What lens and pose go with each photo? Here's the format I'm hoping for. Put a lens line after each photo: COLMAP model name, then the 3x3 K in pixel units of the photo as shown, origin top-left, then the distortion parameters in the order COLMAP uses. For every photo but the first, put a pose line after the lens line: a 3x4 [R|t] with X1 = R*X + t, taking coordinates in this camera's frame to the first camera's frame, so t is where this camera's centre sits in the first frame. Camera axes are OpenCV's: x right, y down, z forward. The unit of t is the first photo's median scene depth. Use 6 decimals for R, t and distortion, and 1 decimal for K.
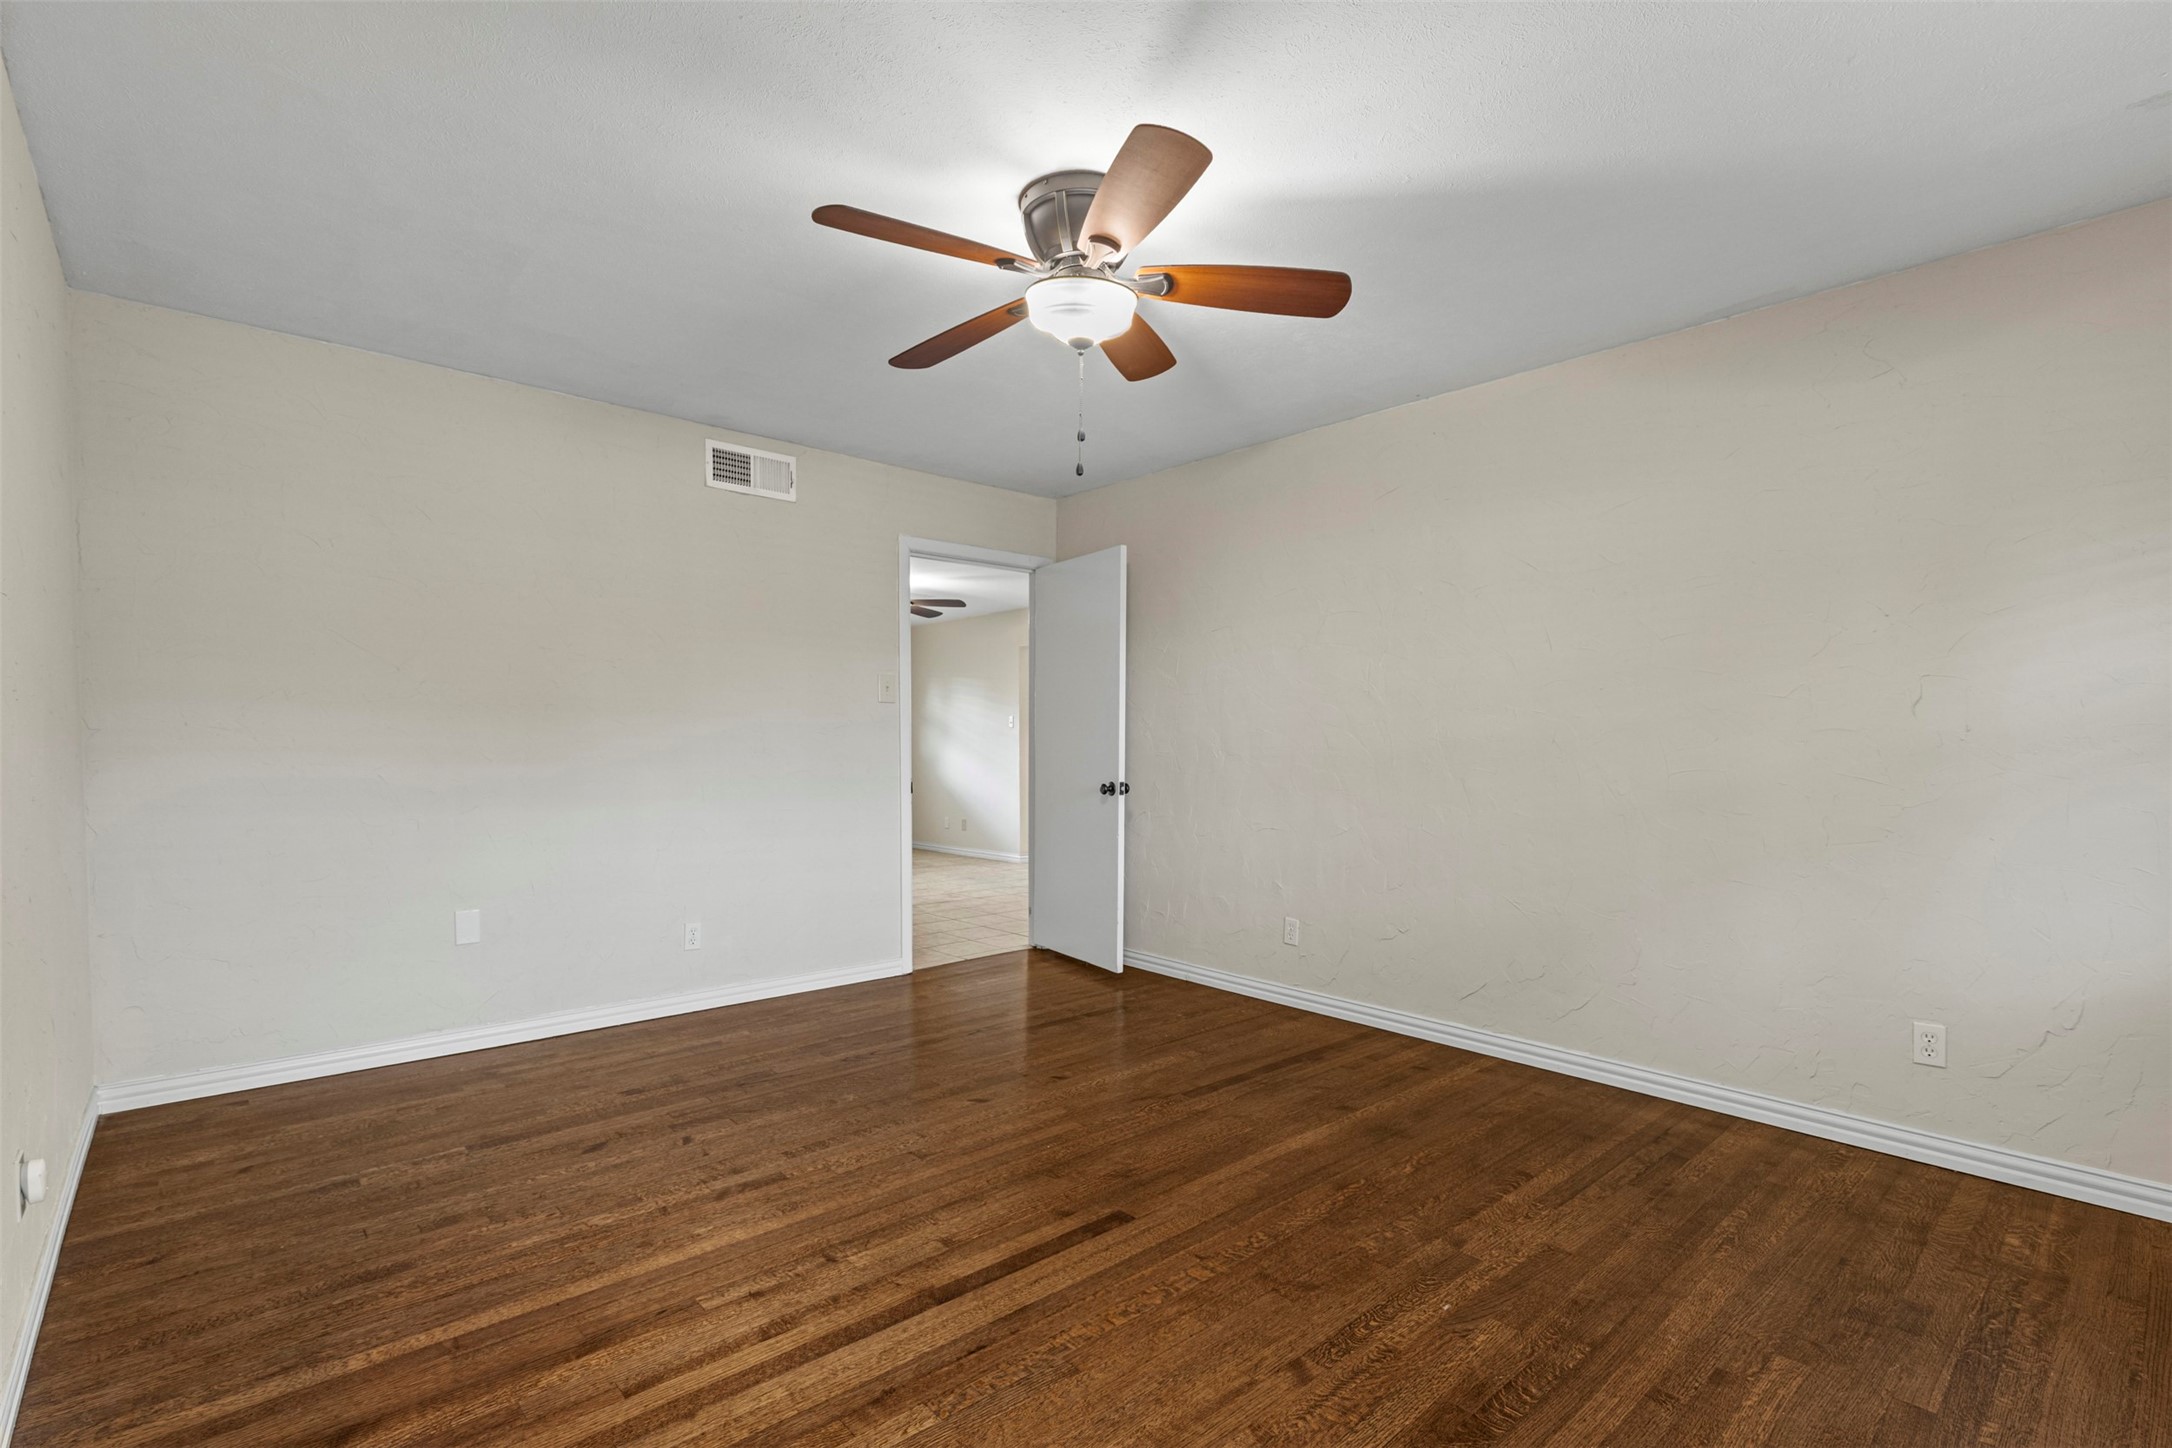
lens RADIAL K [[994.1, 0, 1092.2], [0, 994.1, 788.1], [0, 0, 1]] dist [0.001213, 0.000151]
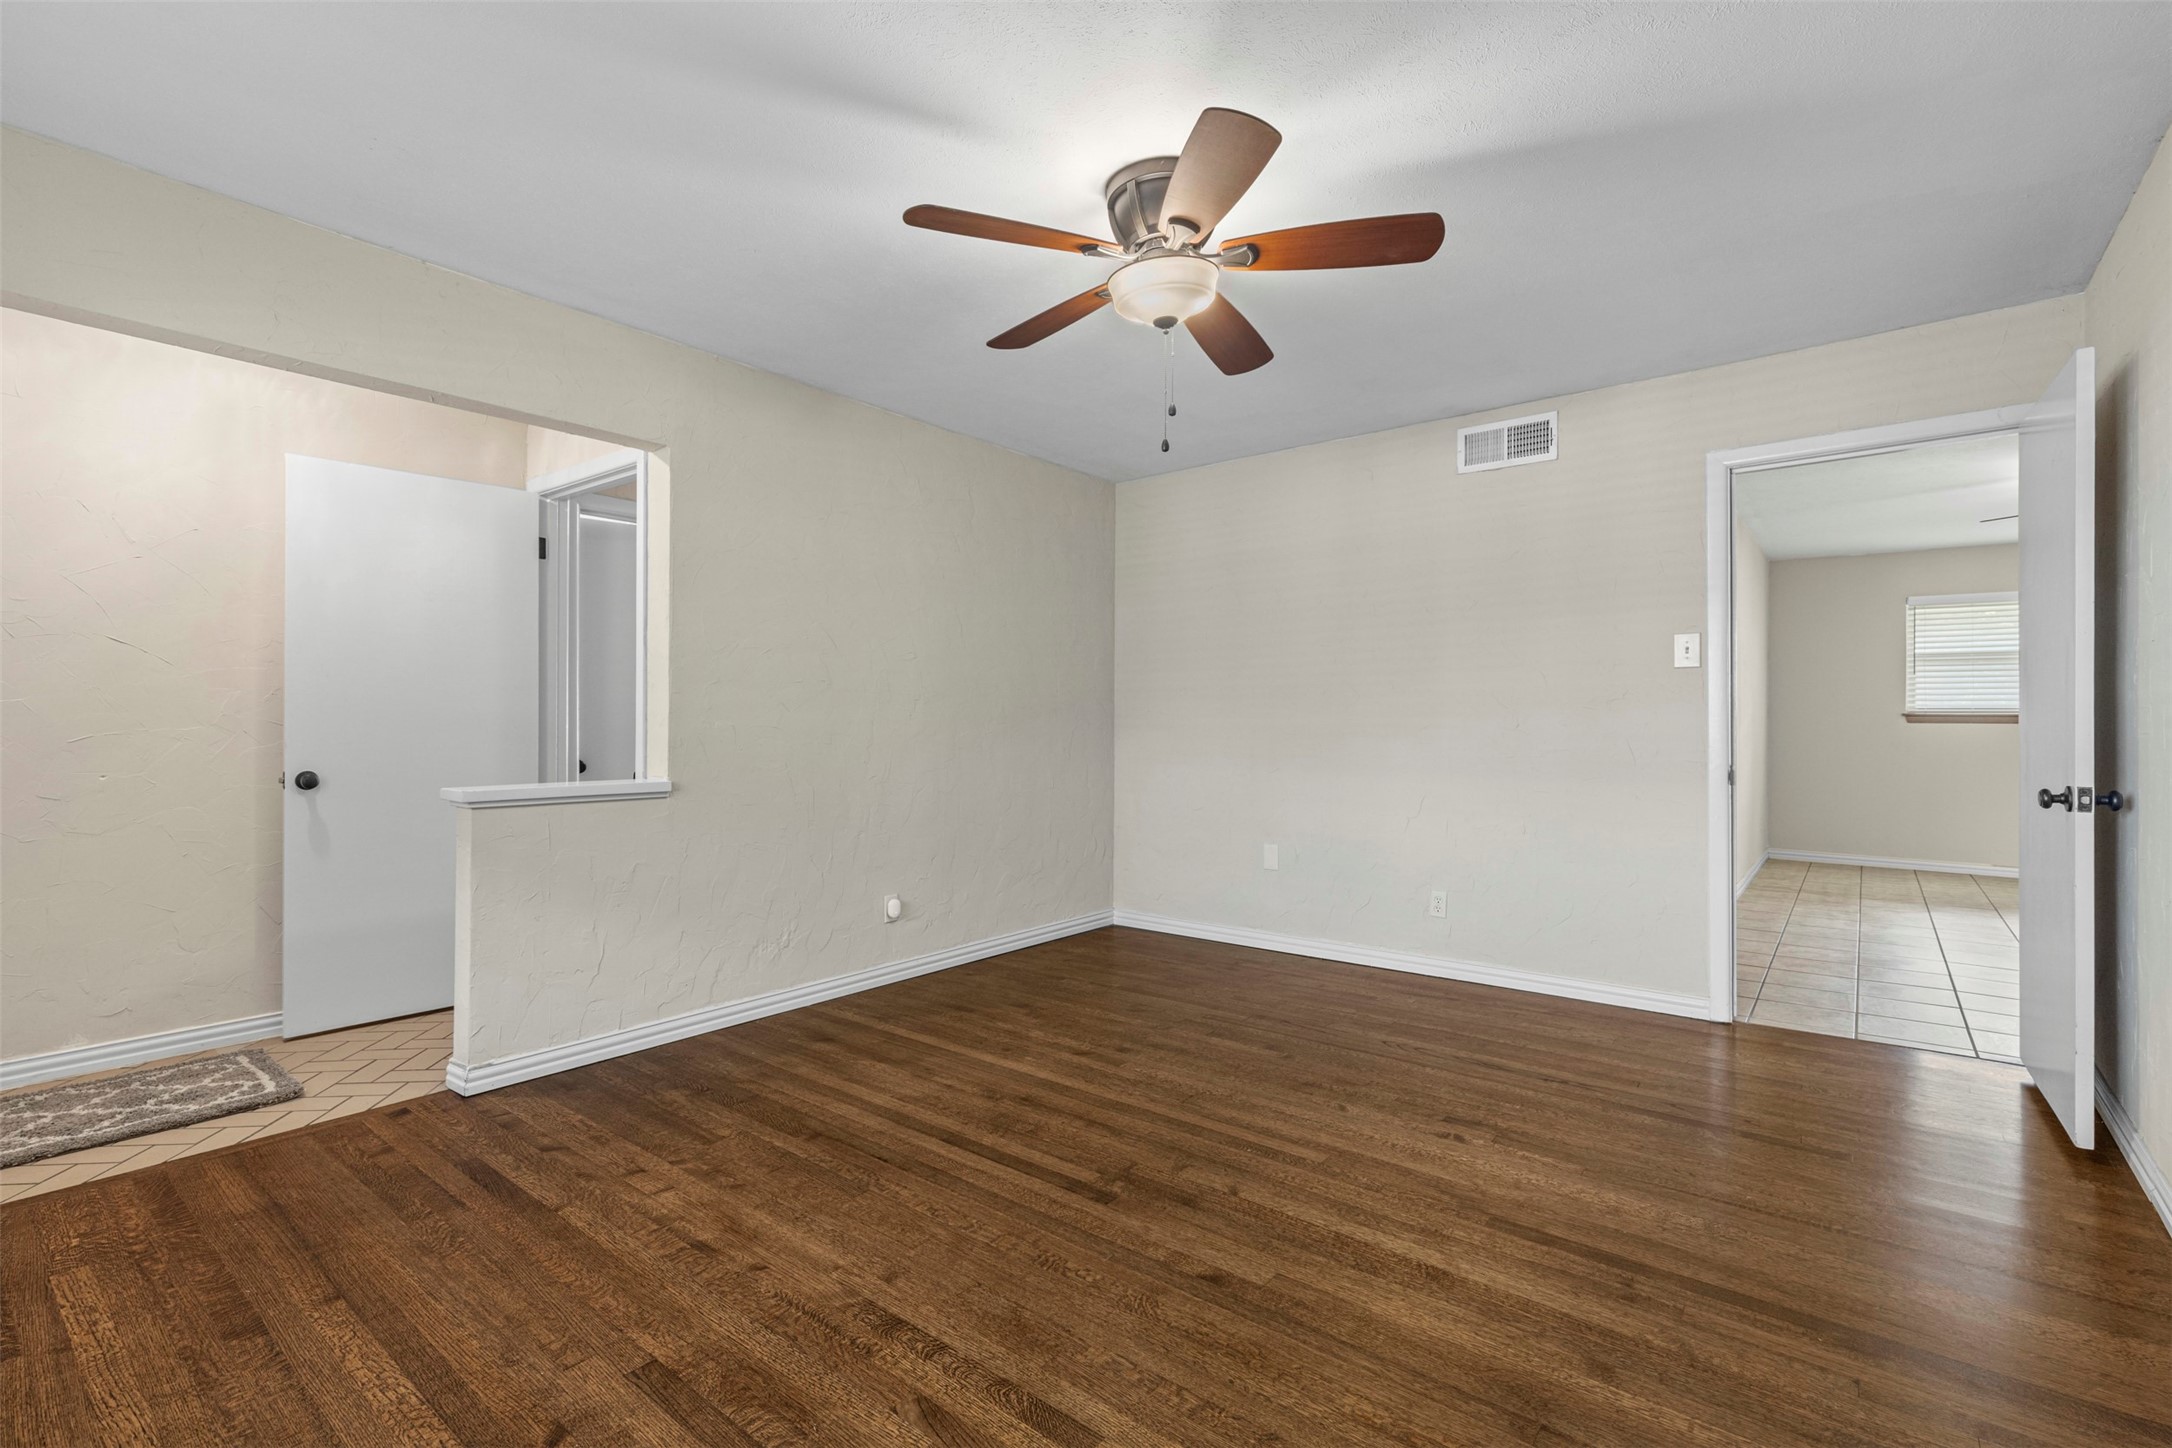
lens RADIAL K [[977.4, 0, 1072.4], [0, 977.4, 710.6], [0, 0, 1]] dist [0.010950, 0.000384]
pose [[0.157137, -0.015520, -0.987455, 0.950443], [-0.039998, 0.998956, -0.022066, -0.027555], [0.986766, 0.042963, 0.156353, 0.760590]]
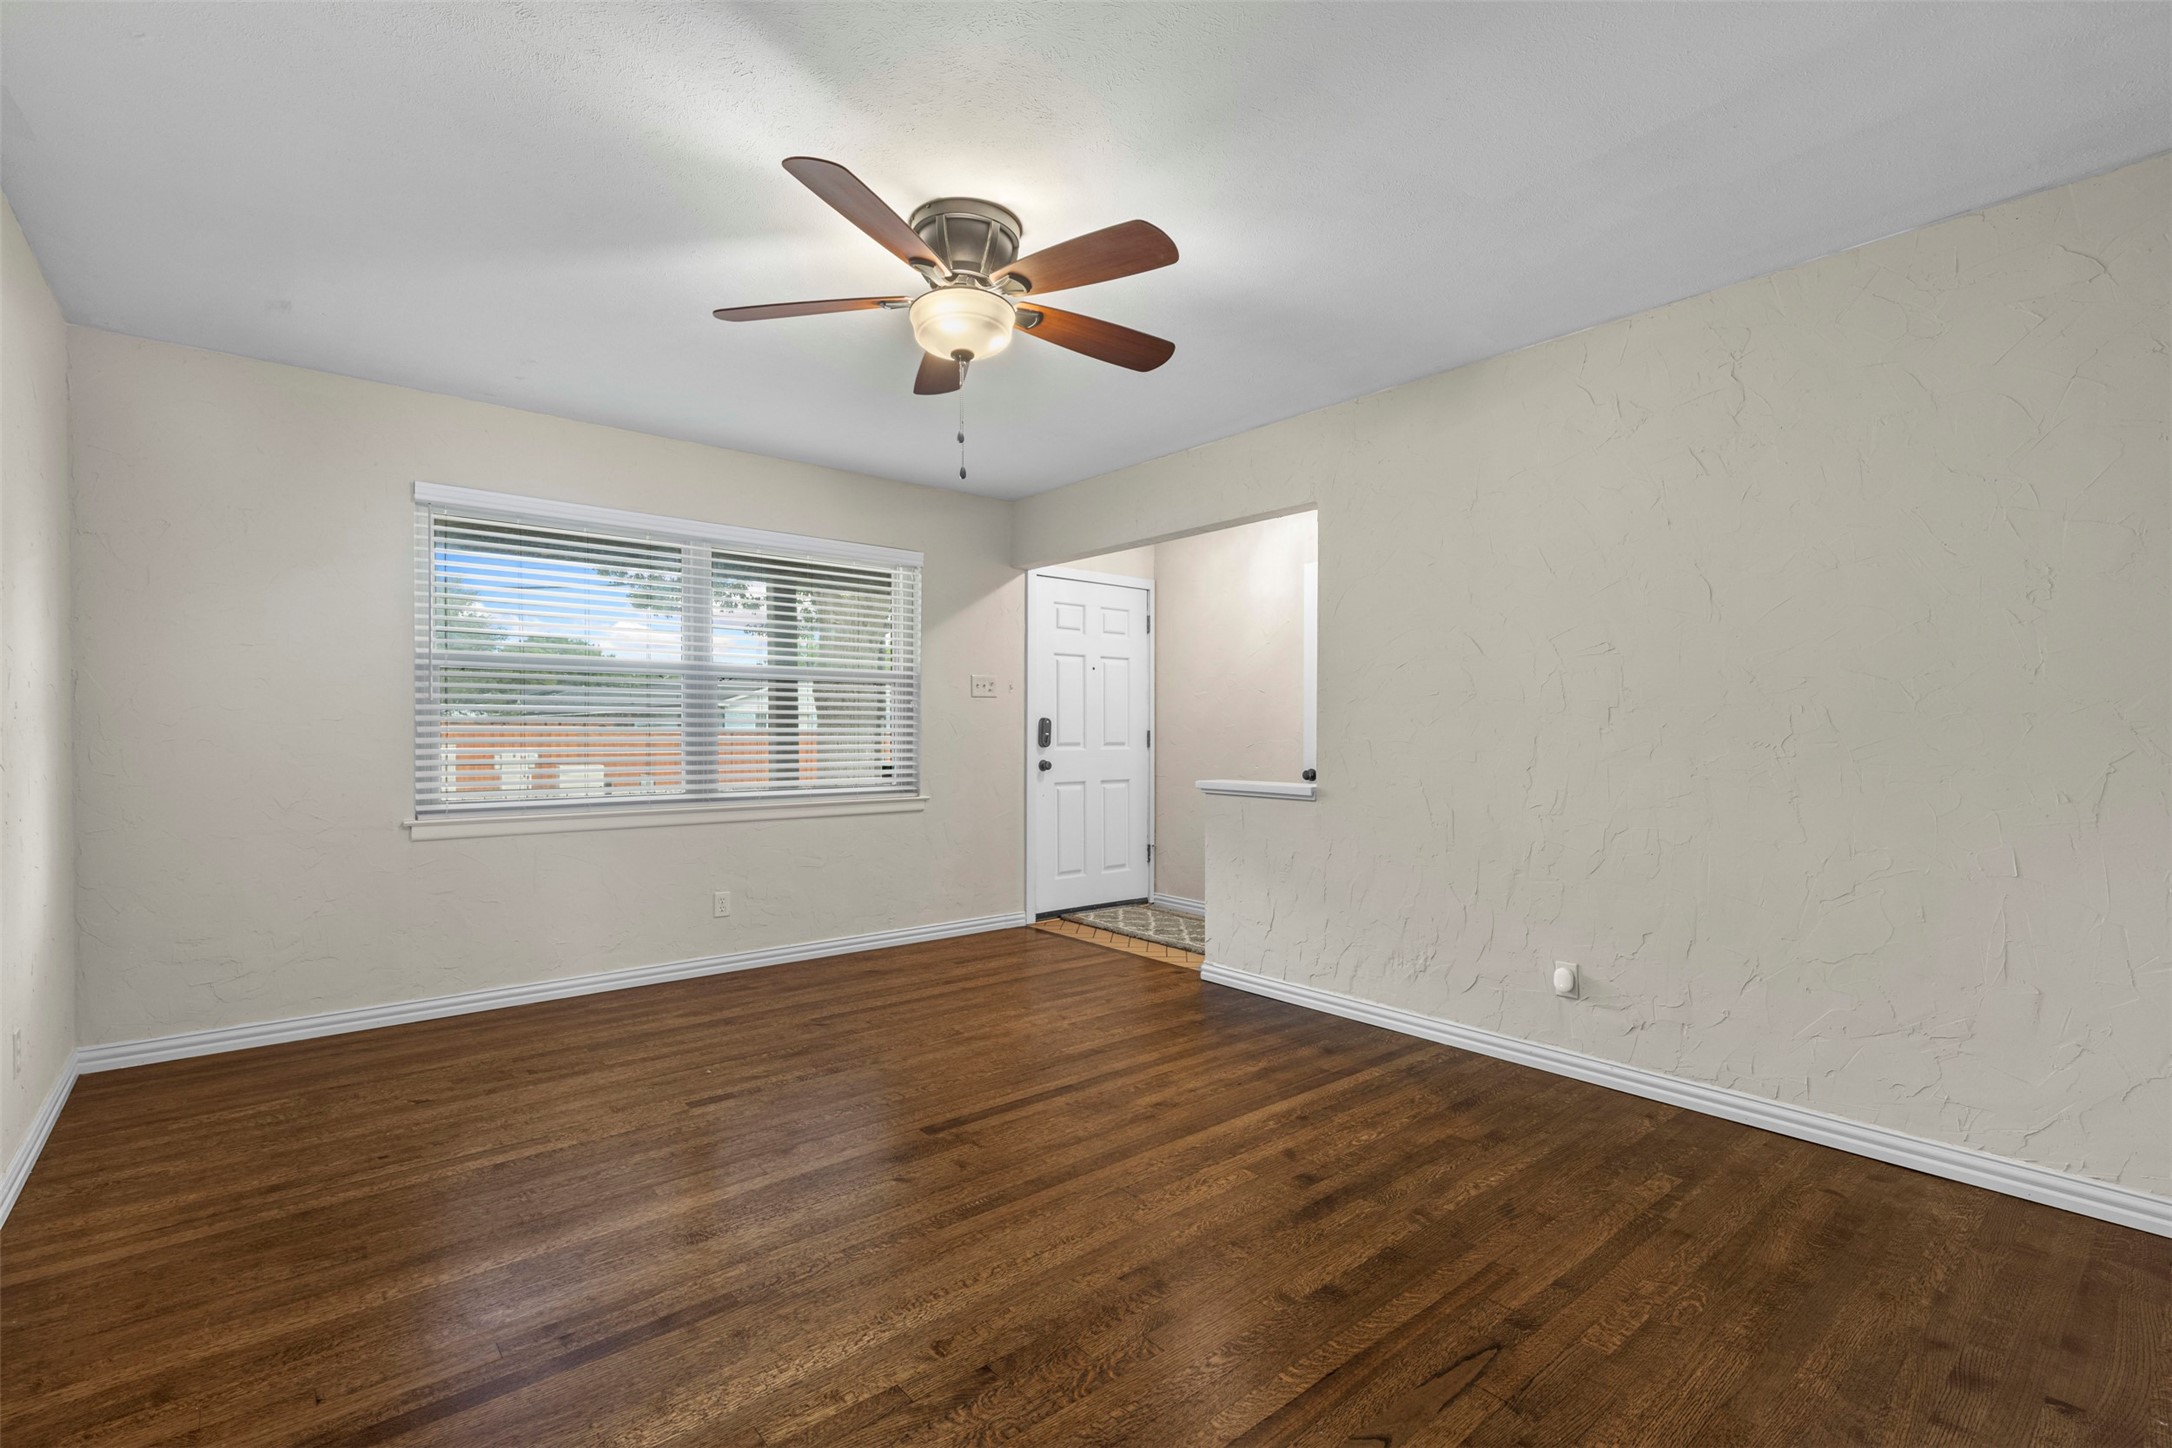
lens RADIAL K [[981.0, 0, 1086.0], [0, 981.0, 724.0], [0, 0, 1]] dist [0.010375, 0.000299]
pose [[-0.999516, -0.008785, 0.029829, -0.178562], [-0.007906, 0.999535, 0.029448, -0.085373], [-0.030073, 0.029198, -0.999121, 2.059705]]
